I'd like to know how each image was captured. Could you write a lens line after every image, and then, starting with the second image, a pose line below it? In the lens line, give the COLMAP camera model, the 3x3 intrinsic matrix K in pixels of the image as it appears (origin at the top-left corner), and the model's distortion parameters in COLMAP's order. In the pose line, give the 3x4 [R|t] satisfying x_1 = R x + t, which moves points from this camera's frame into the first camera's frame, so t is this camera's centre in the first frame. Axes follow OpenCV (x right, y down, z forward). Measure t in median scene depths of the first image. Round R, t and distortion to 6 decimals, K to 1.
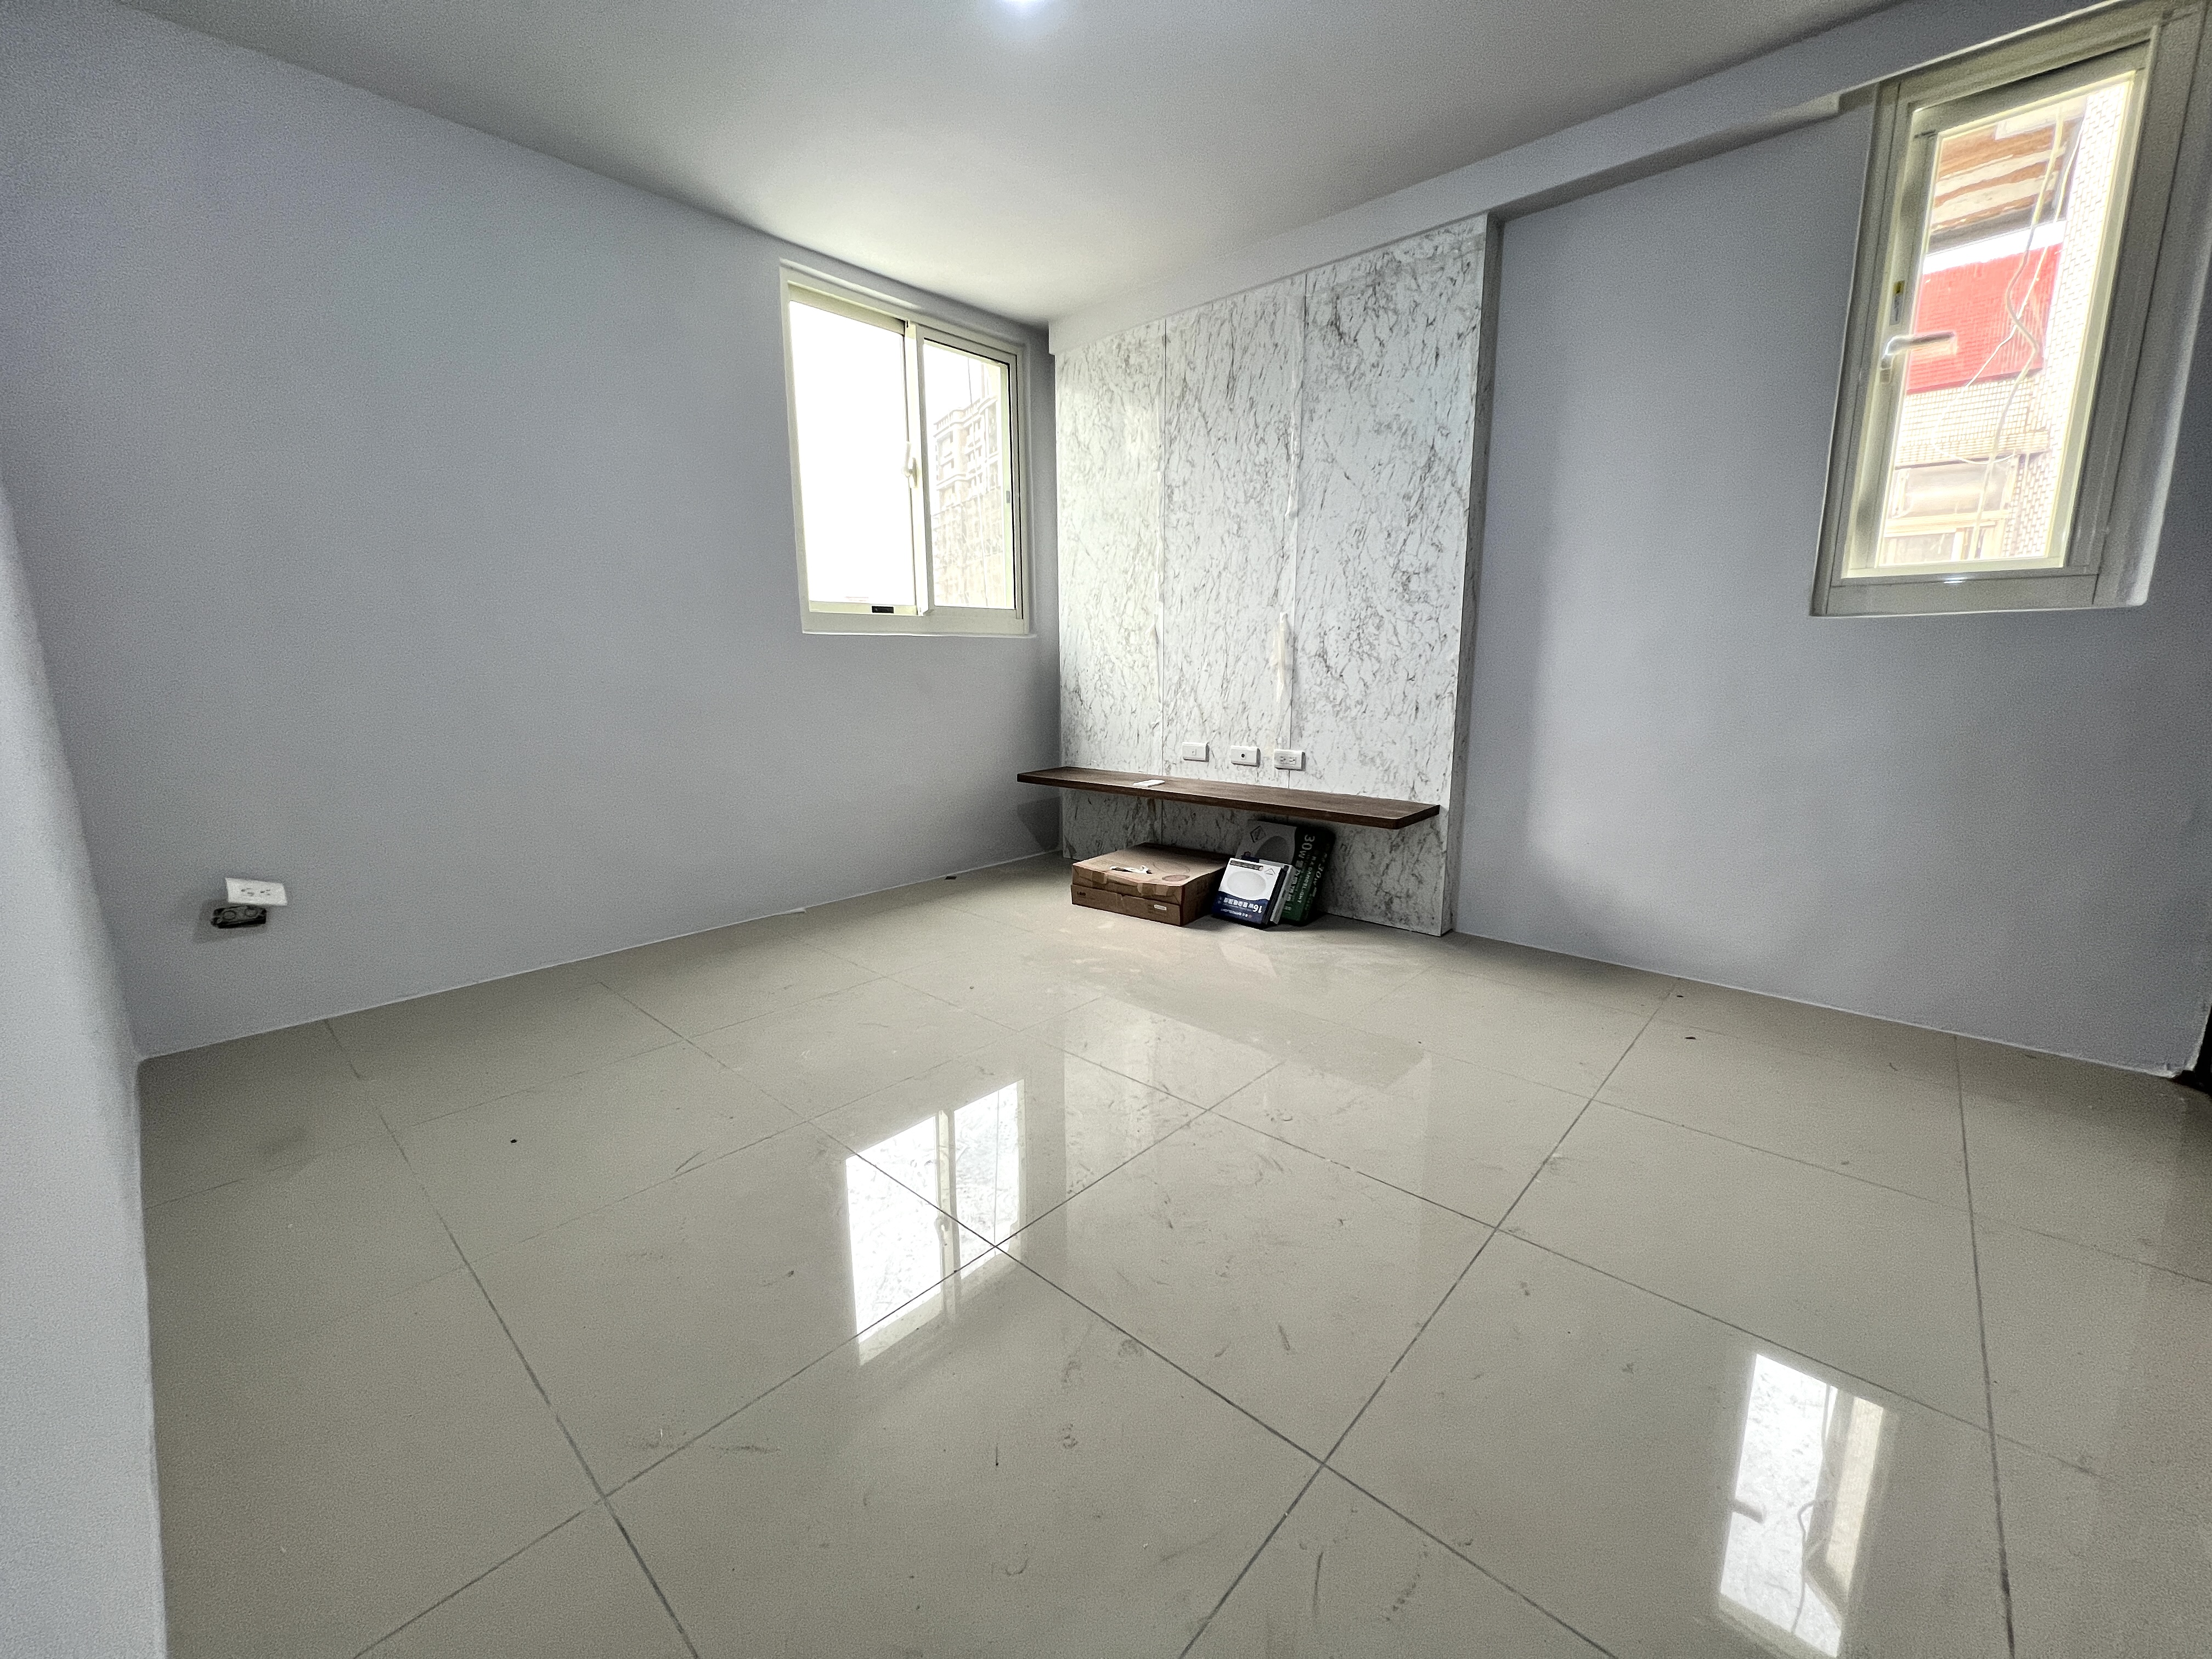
lens RADIAL K [[884.2, 0, 1106.0], [0, 884.2, 829.5], [0, 0, 1]] dist [-0.014174, -0.000109]
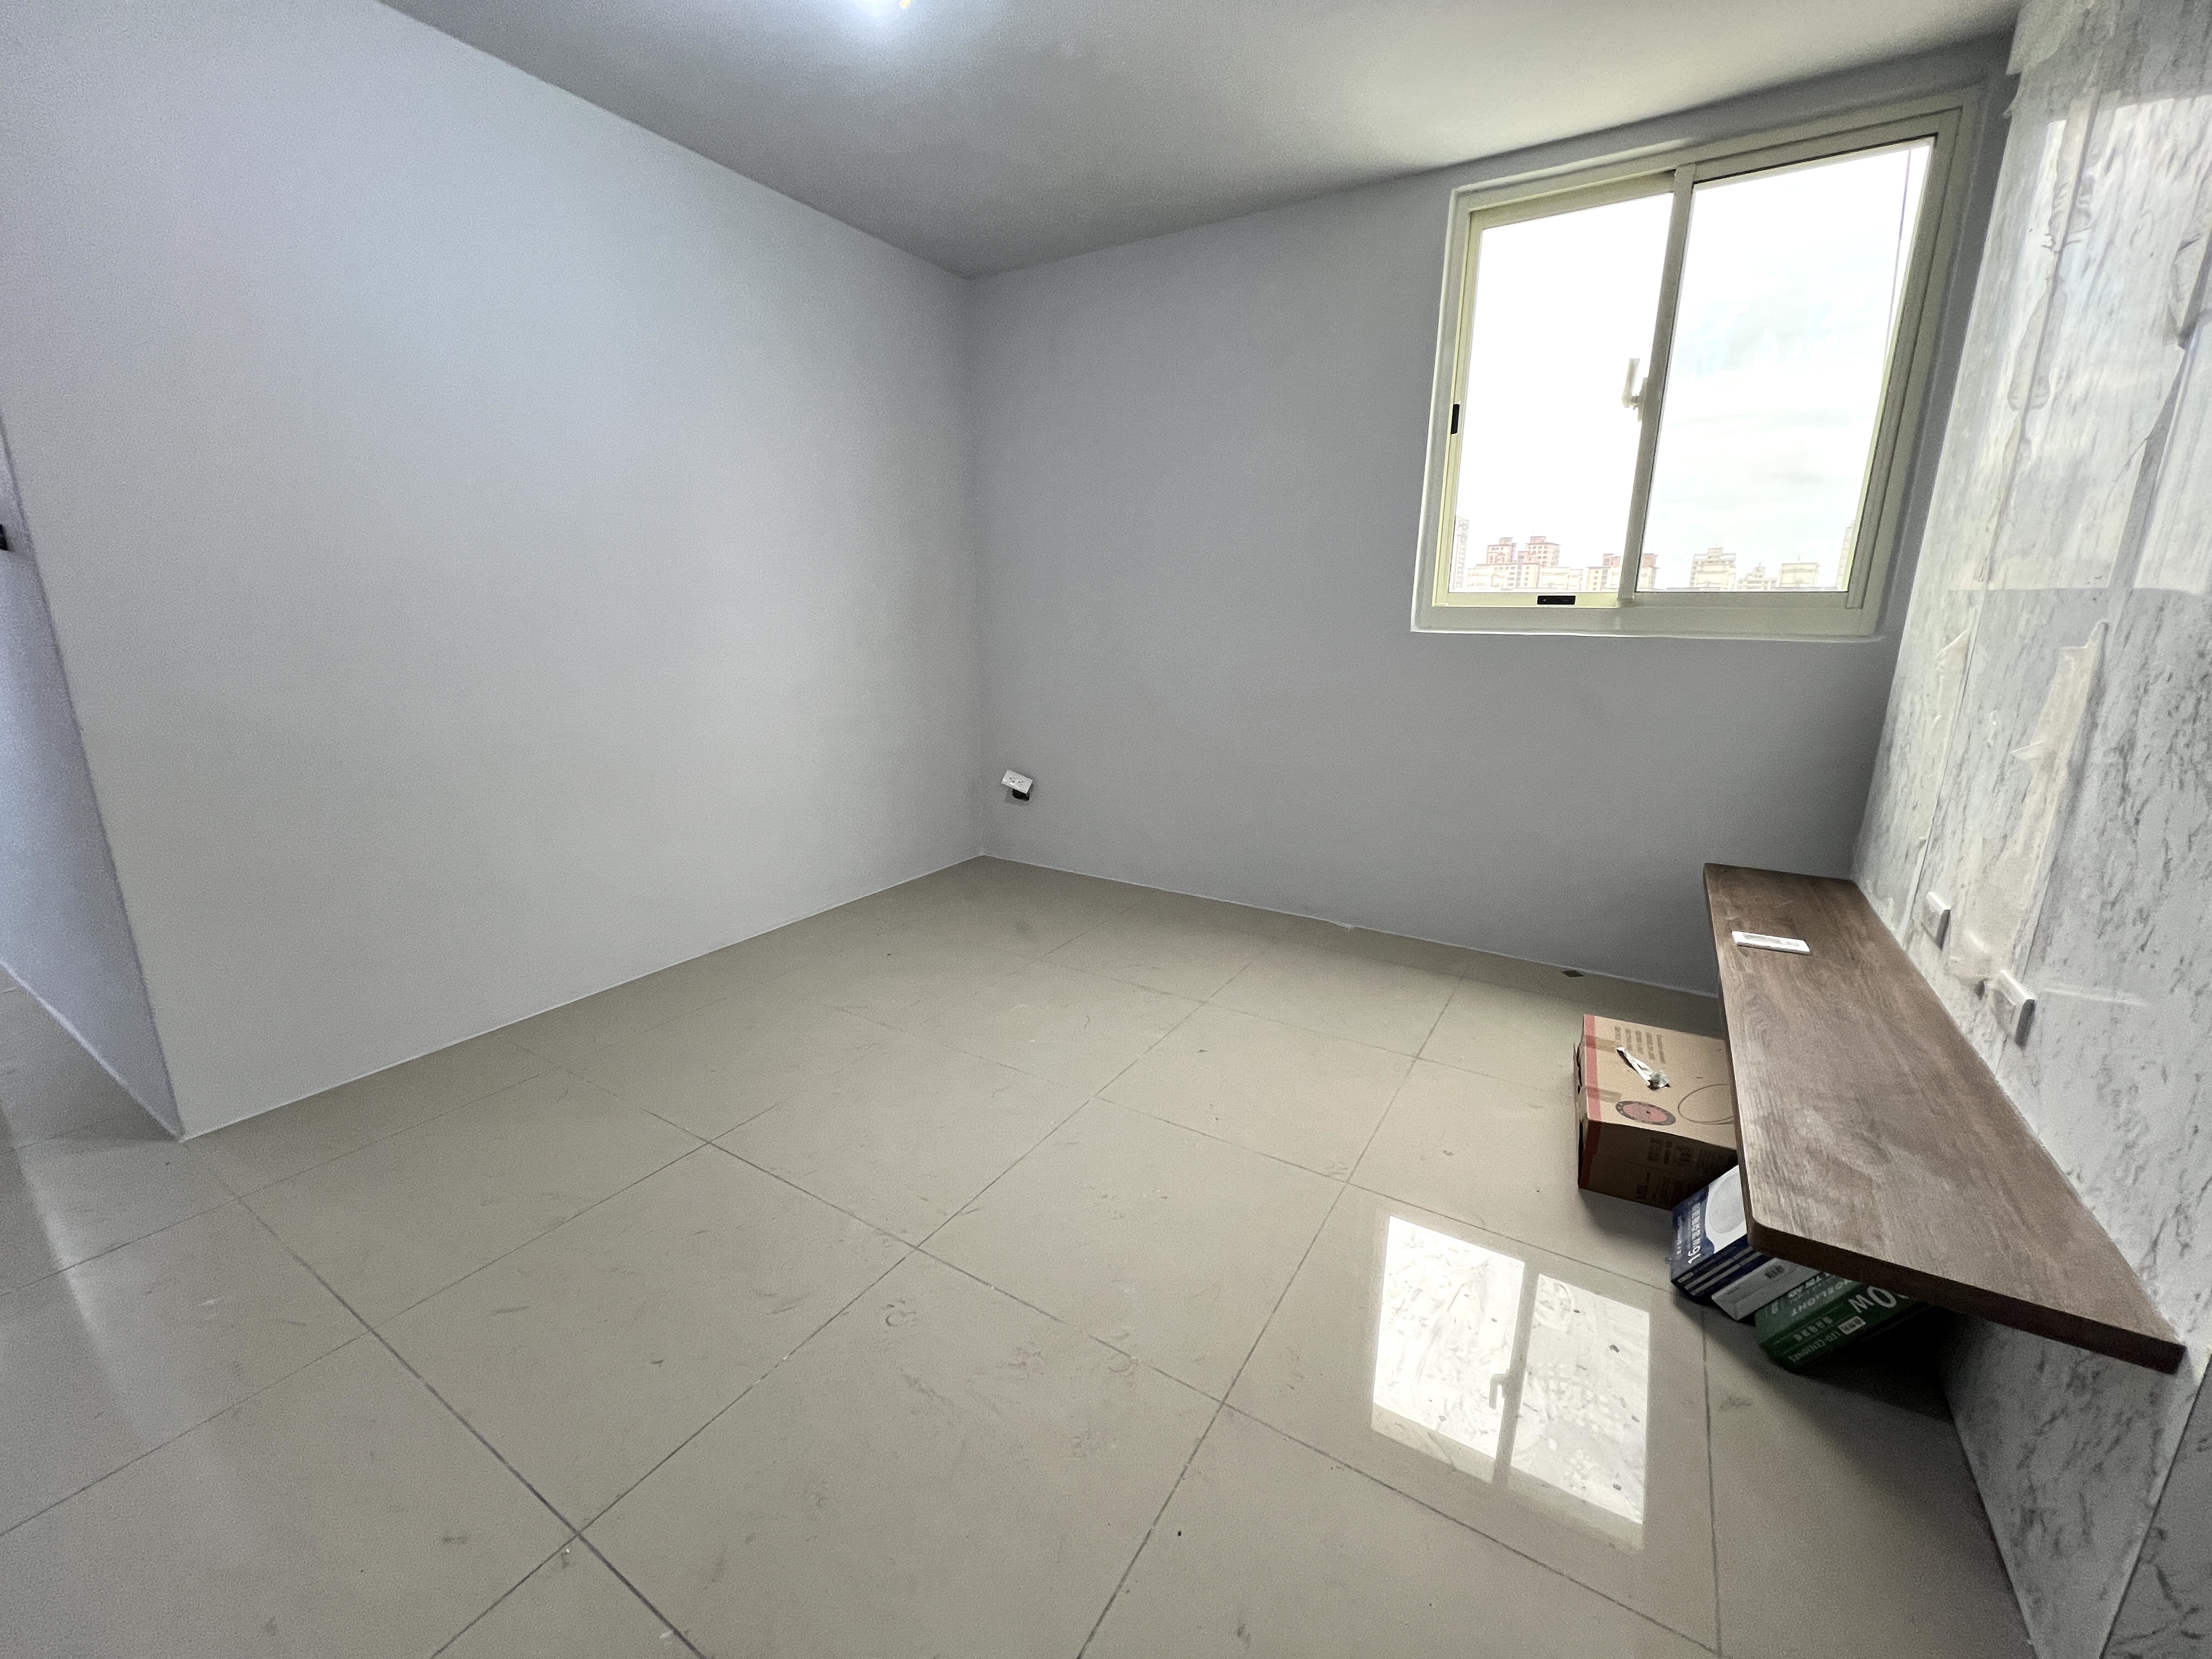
lens RADIAL K [[891.8, 0, 1106.0], [0, 891.8, 829.5], [0, 0, 1]] dist [-0.015156, -0.000010]
pose [[0.164796, 0.244553, -0.955529, 0.466645], [-0.194418, 0.957822, 0.211610, -0.150359], [0.966977, 0.150899, 0.205391, 0.513624]]
